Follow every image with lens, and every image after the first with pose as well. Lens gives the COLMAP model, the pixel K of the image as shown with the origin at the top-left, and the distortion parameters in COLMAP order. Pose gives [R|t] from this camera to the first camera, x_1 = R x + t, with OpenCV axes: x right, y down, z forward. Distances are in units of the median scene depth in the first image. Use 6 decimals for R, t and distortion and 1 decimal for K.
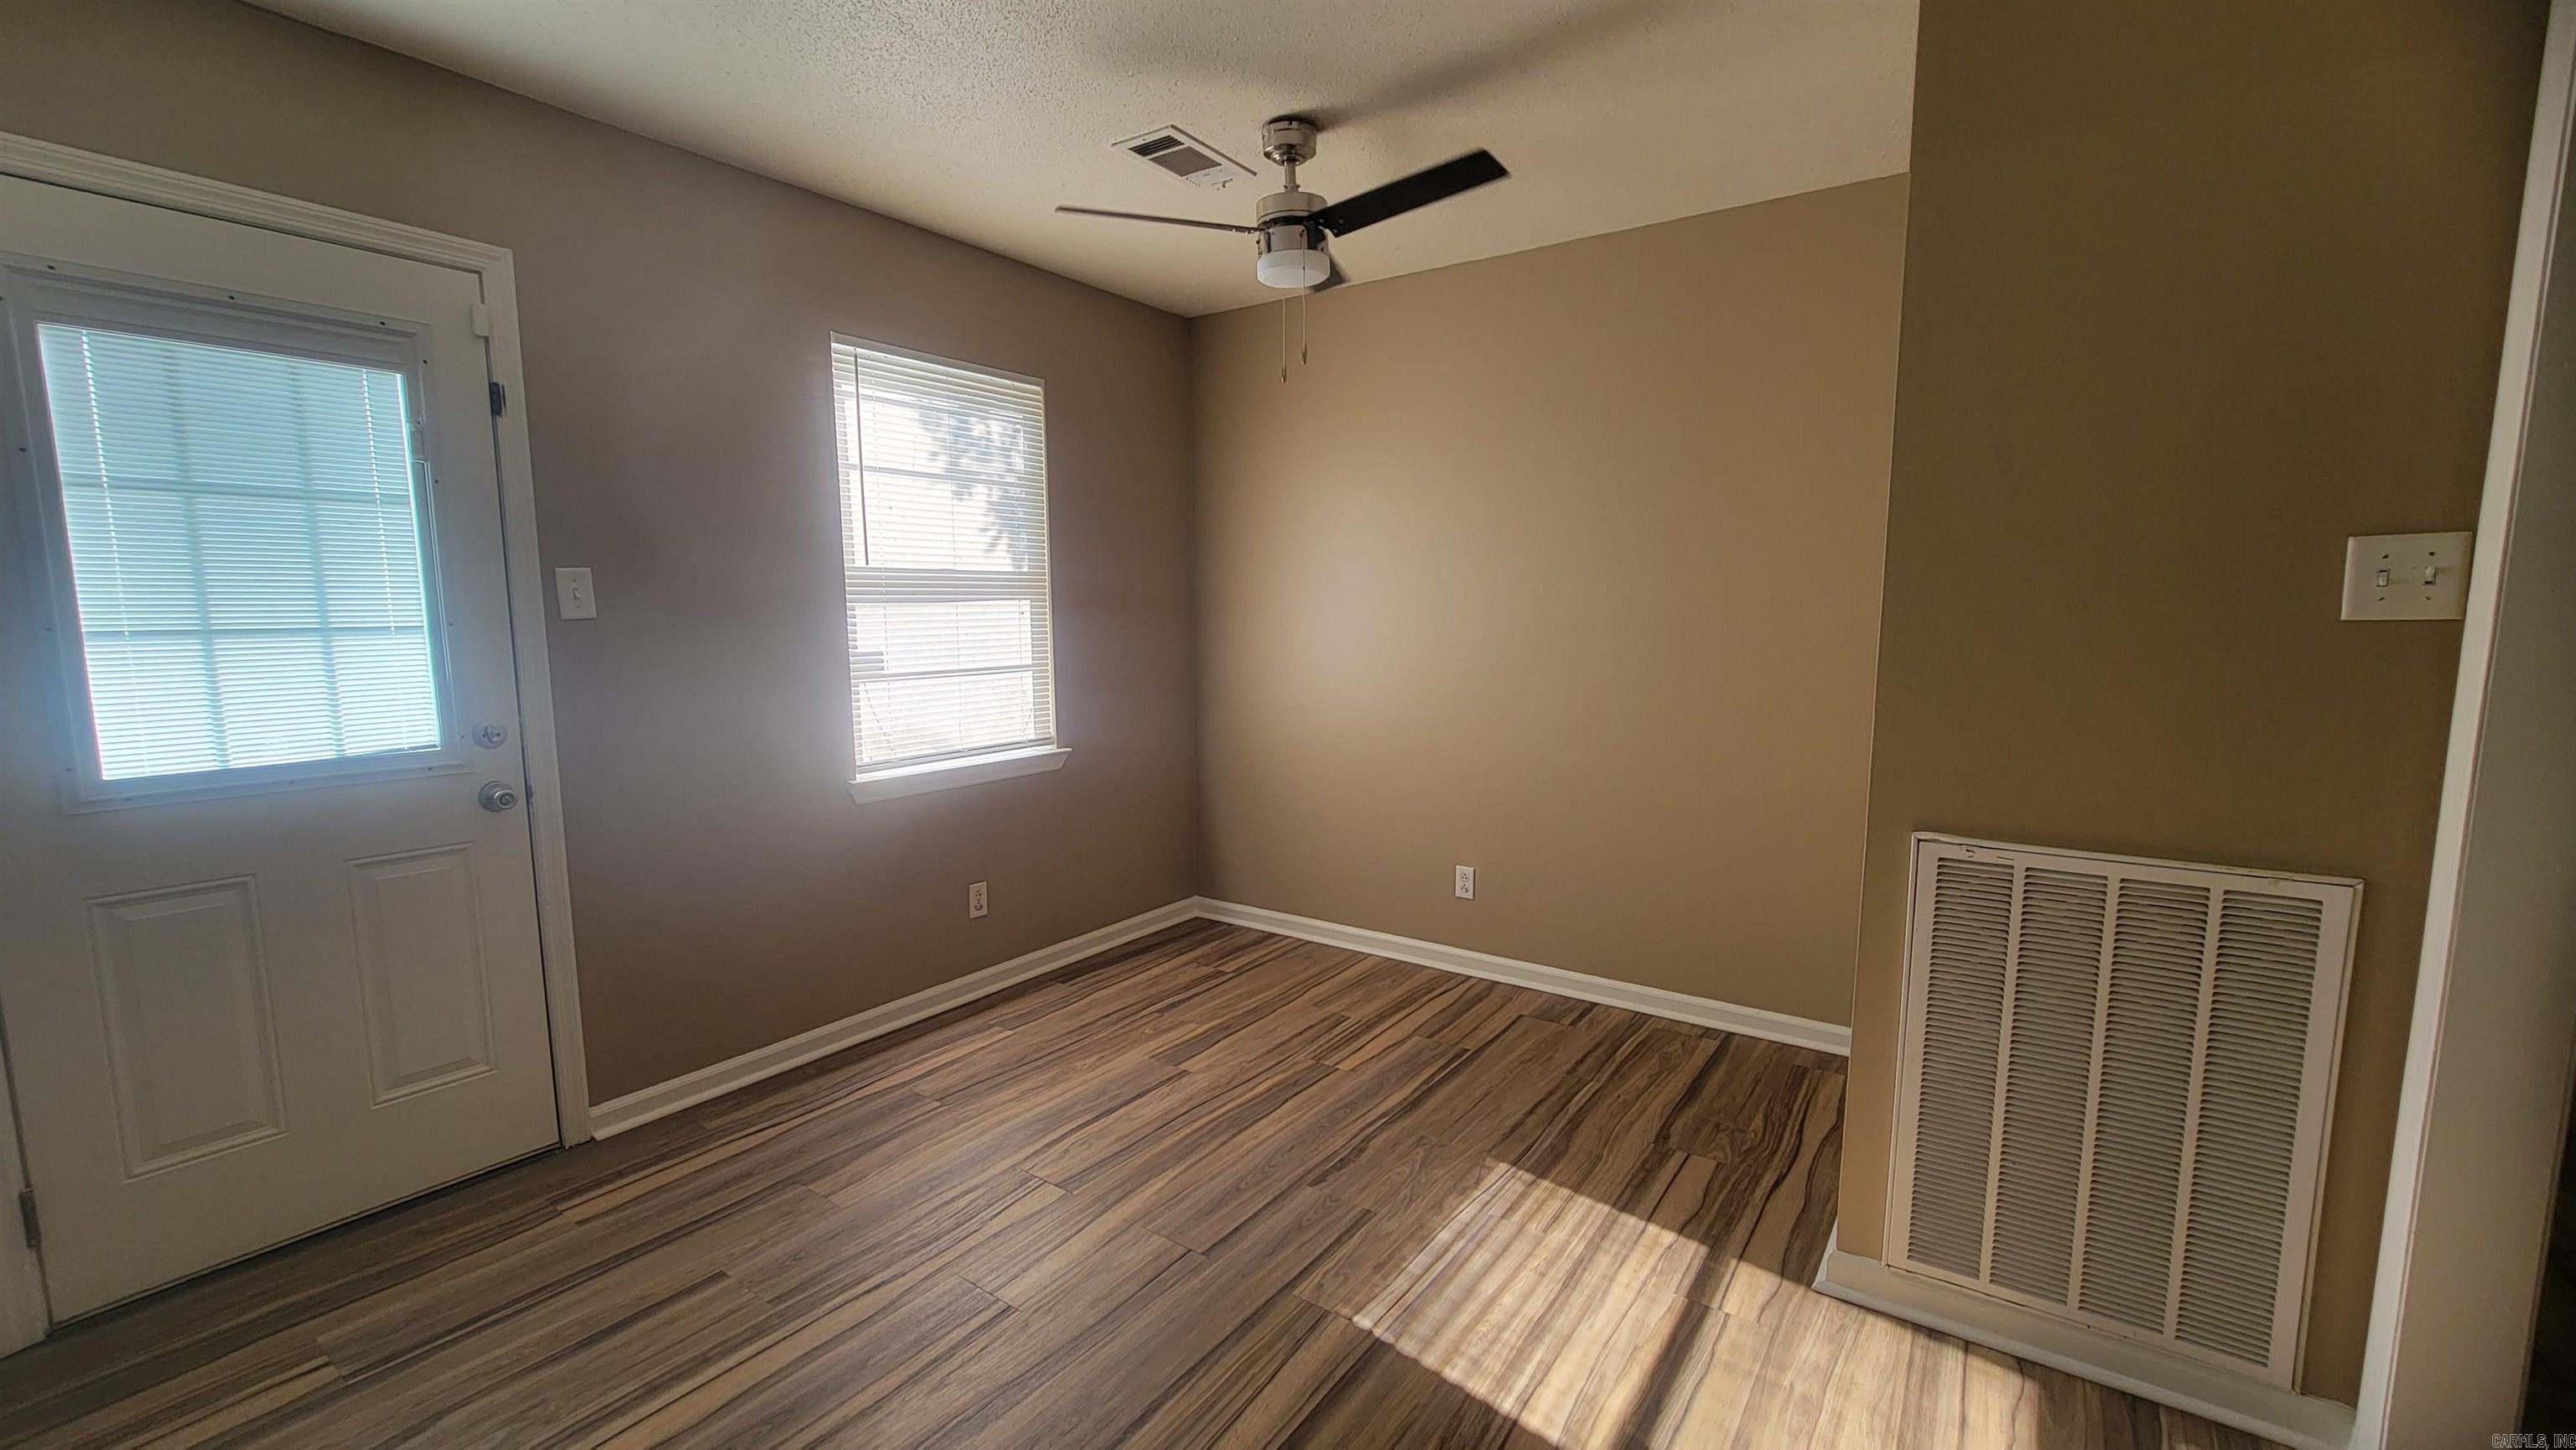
lens RADIAL K [[1058.3, 0, 1288.6], [0, 1058.3, 740.4], [0, 0, 1]] dist [-0.005909, 0.002808]
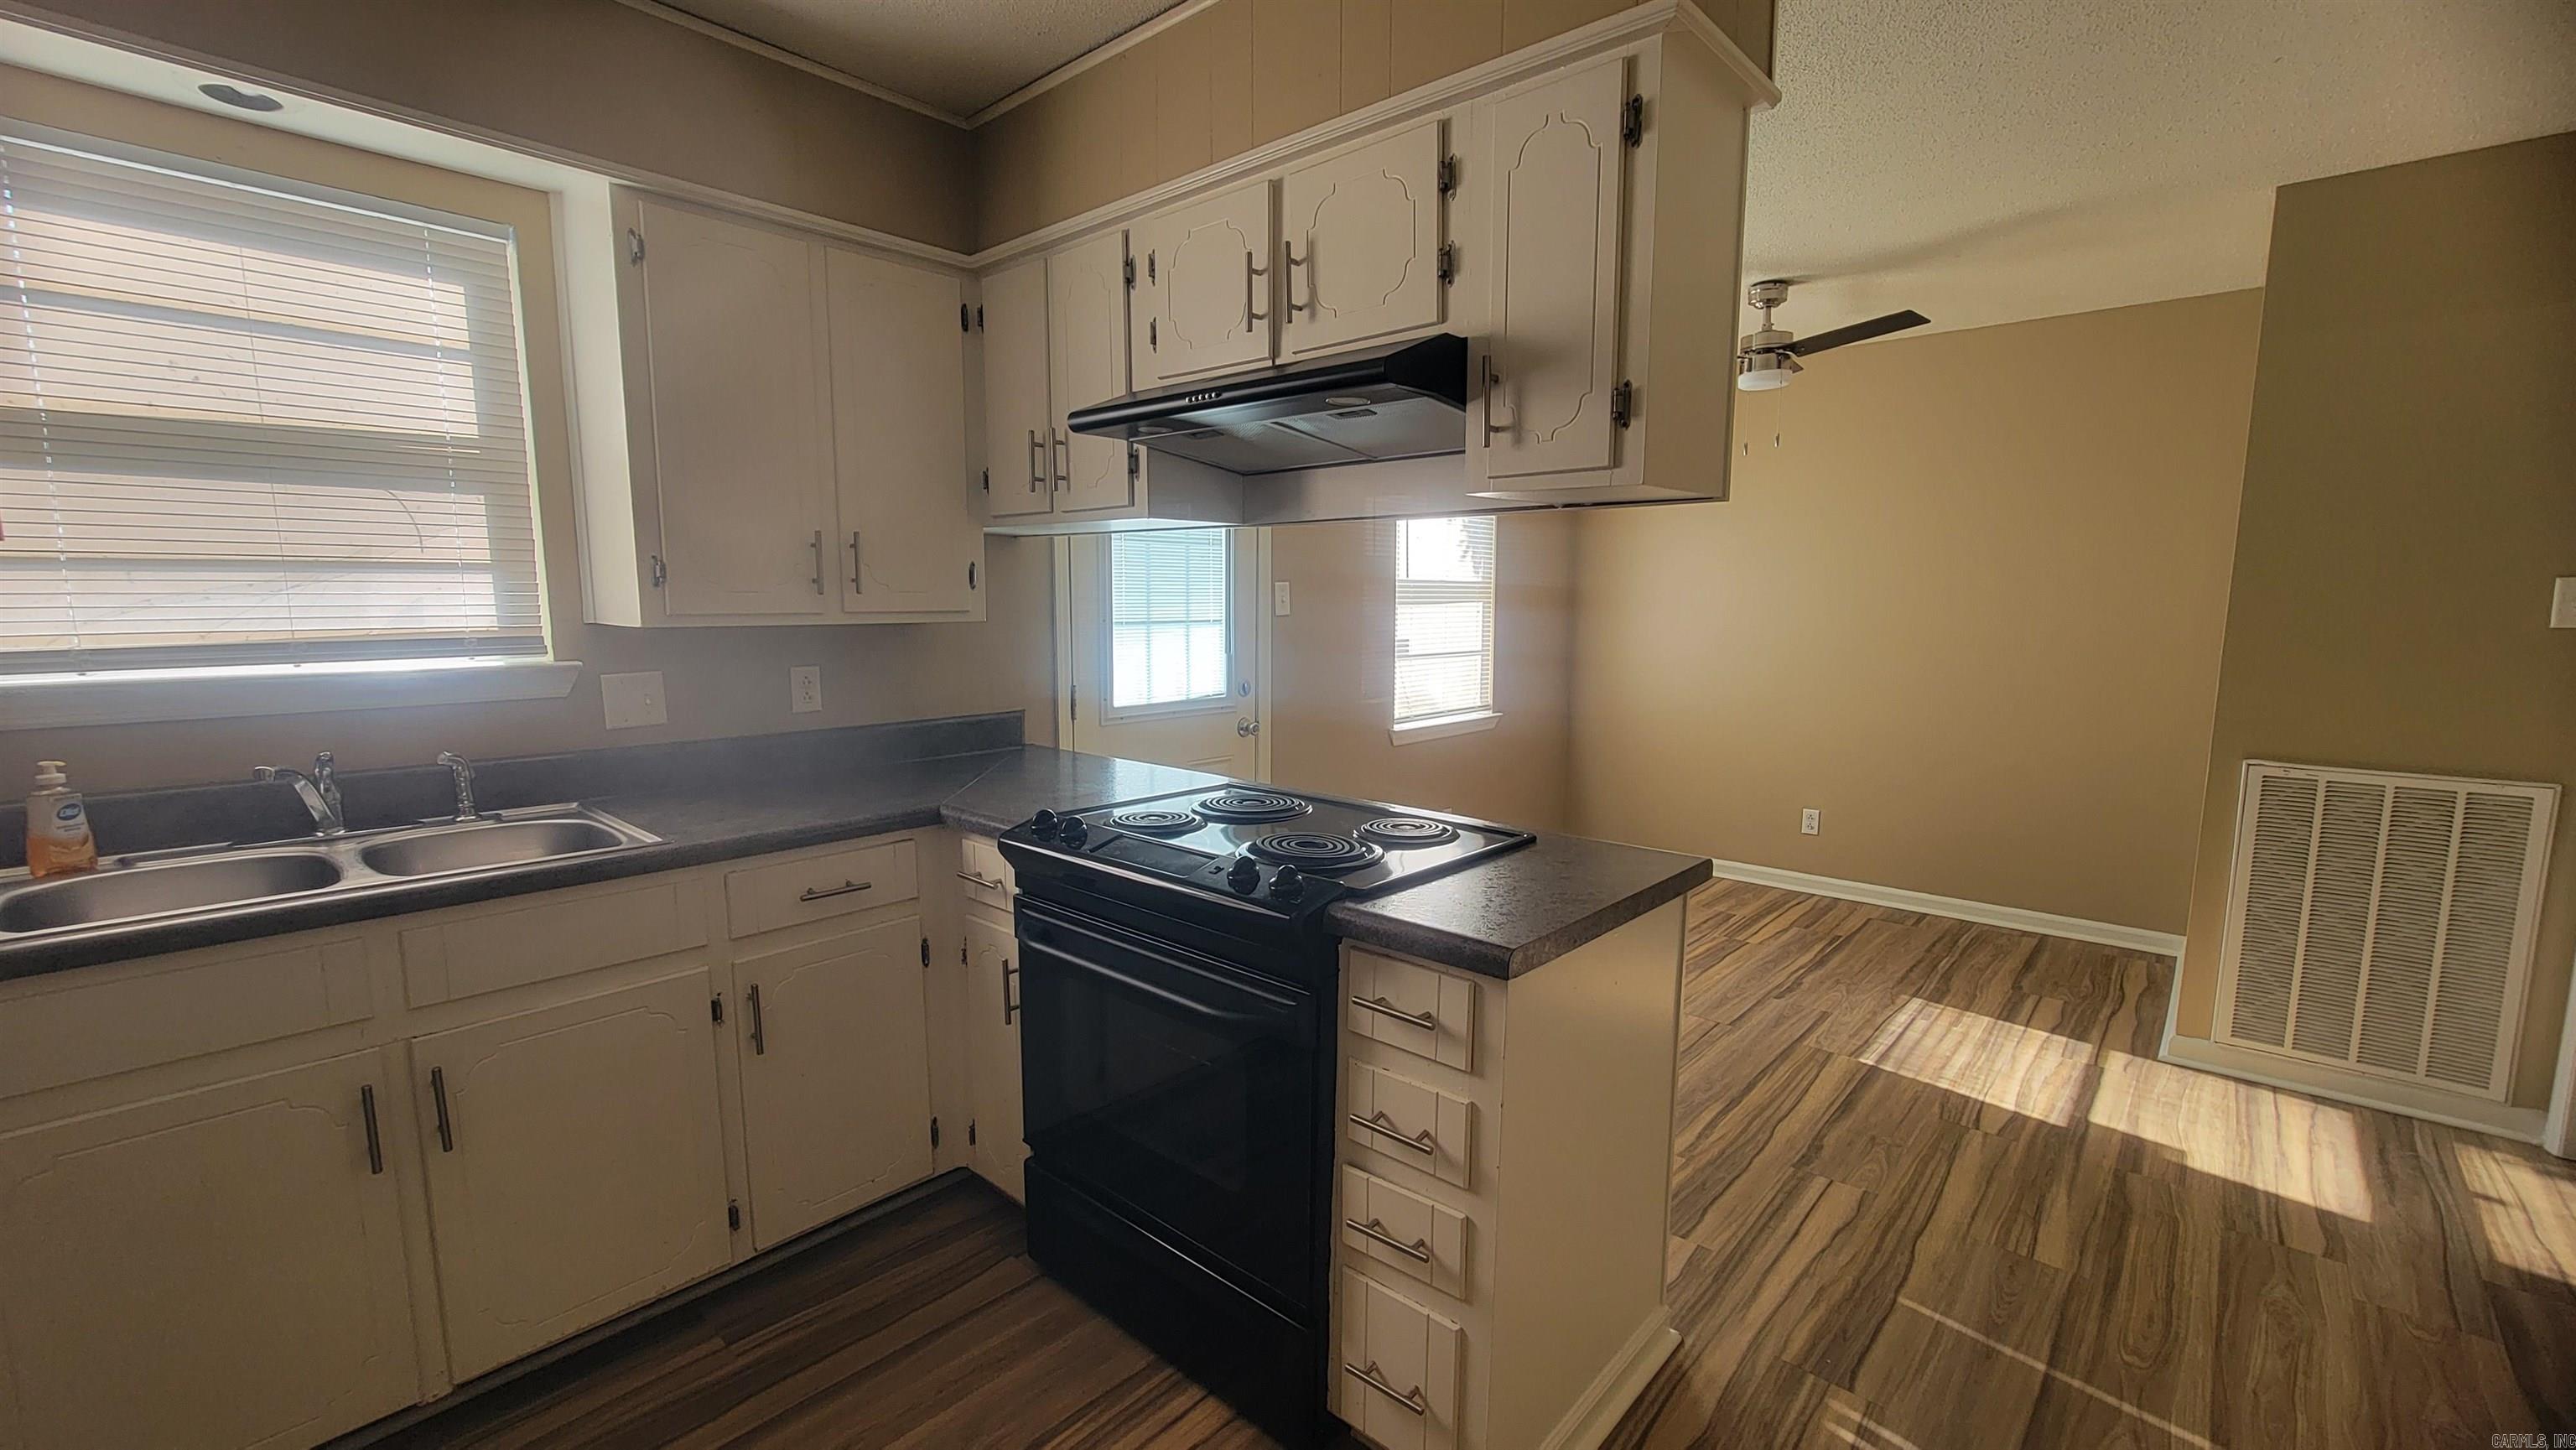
lens RADIAL K [[1058.3, 0, 1289.3], [0, 1058.3, 738.2], [0, 0, 1]] dist [-0.005909, 0.002808]
pose [[0.992751, 0.021526, -0.118249, -0.507918], [-0.021128, 0.999766, 0.004618, 0.062369], [0.118321, -0.002086, 0.992973, -0.581321]]
